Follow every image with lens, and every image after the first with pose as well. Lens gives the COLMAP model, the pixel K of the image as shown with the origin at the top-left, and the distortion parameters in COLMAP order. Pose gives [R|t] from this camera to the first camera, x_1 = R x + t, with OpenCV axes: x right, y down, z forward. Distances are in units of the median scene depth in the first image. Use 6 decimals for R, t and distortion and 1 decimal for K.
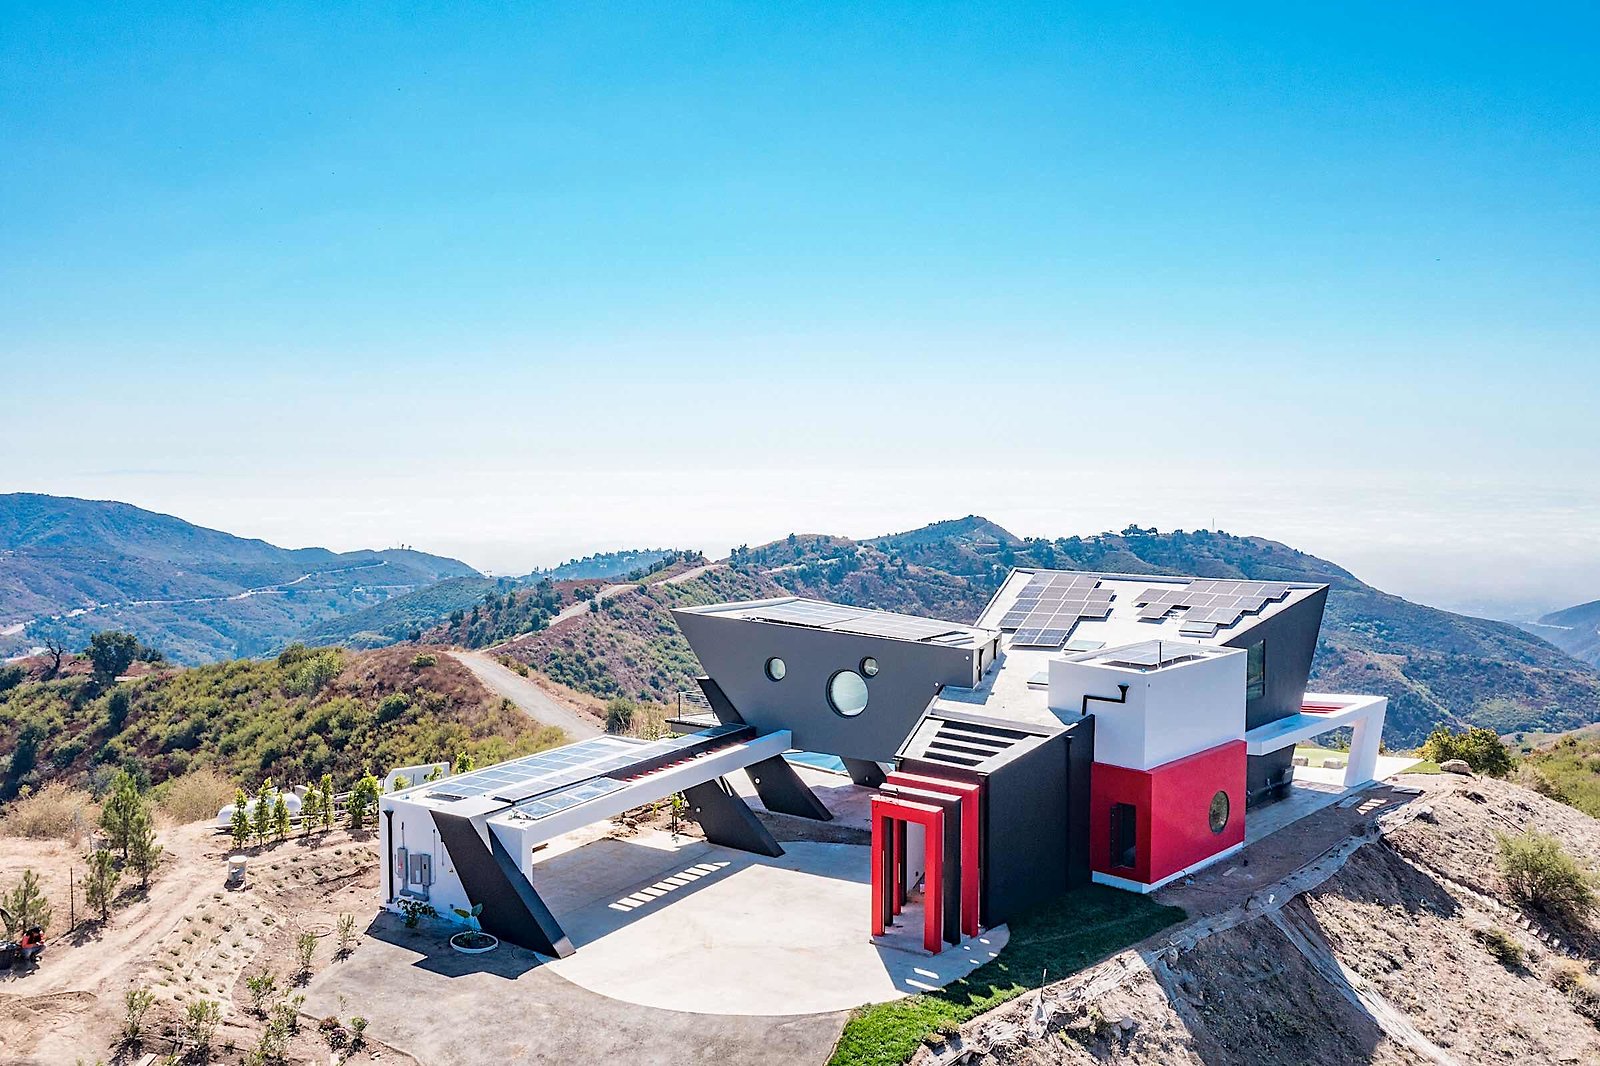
lens RADIAL K [[1249.7, 0, 805.4], [0, 1249.7, 536.2], [0, 0, 1]] dist [-0.004552, 0.000176]
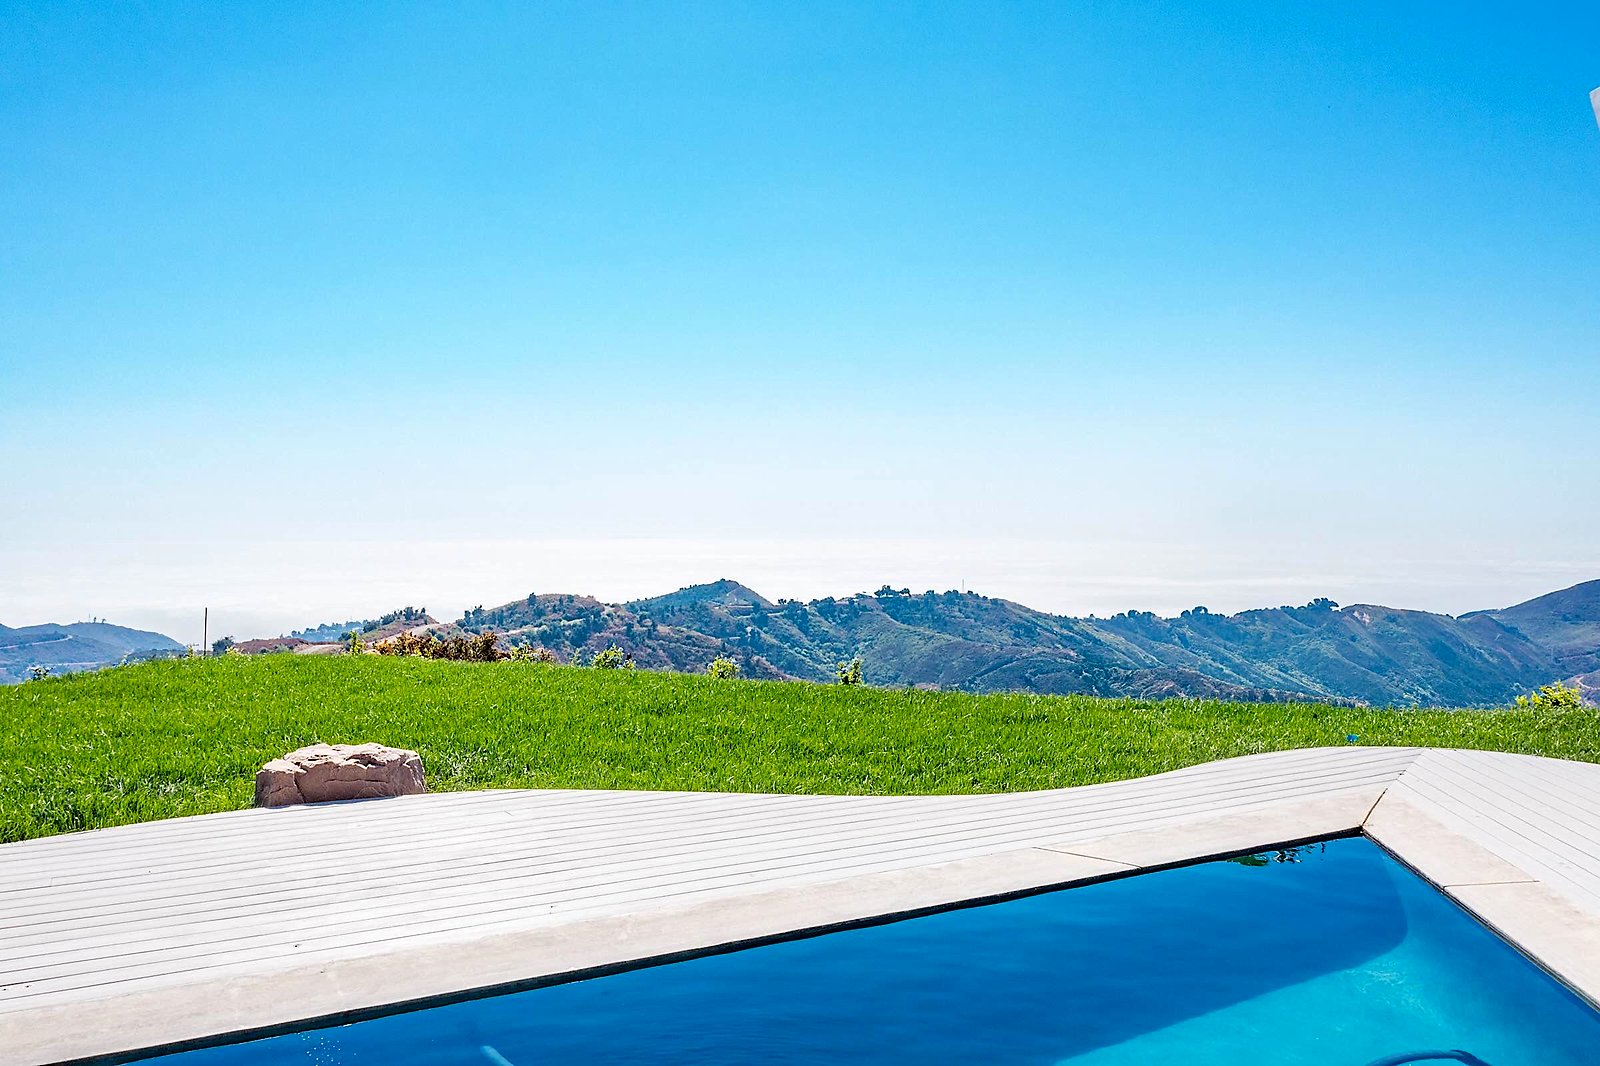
lens RADIAL K [[1281.1, 0, 803.6], [0, 1281.1, 527.7], [0, 0, 1]] dist [-0.007624, 0.012659]
pose [[0.981118, 0.001385, 0.193406, 0.117674], [0.009805, 0.998332, -0.056889, 0.218901], [-0.193162, 0.057711, 0.979468, 1.281884]]
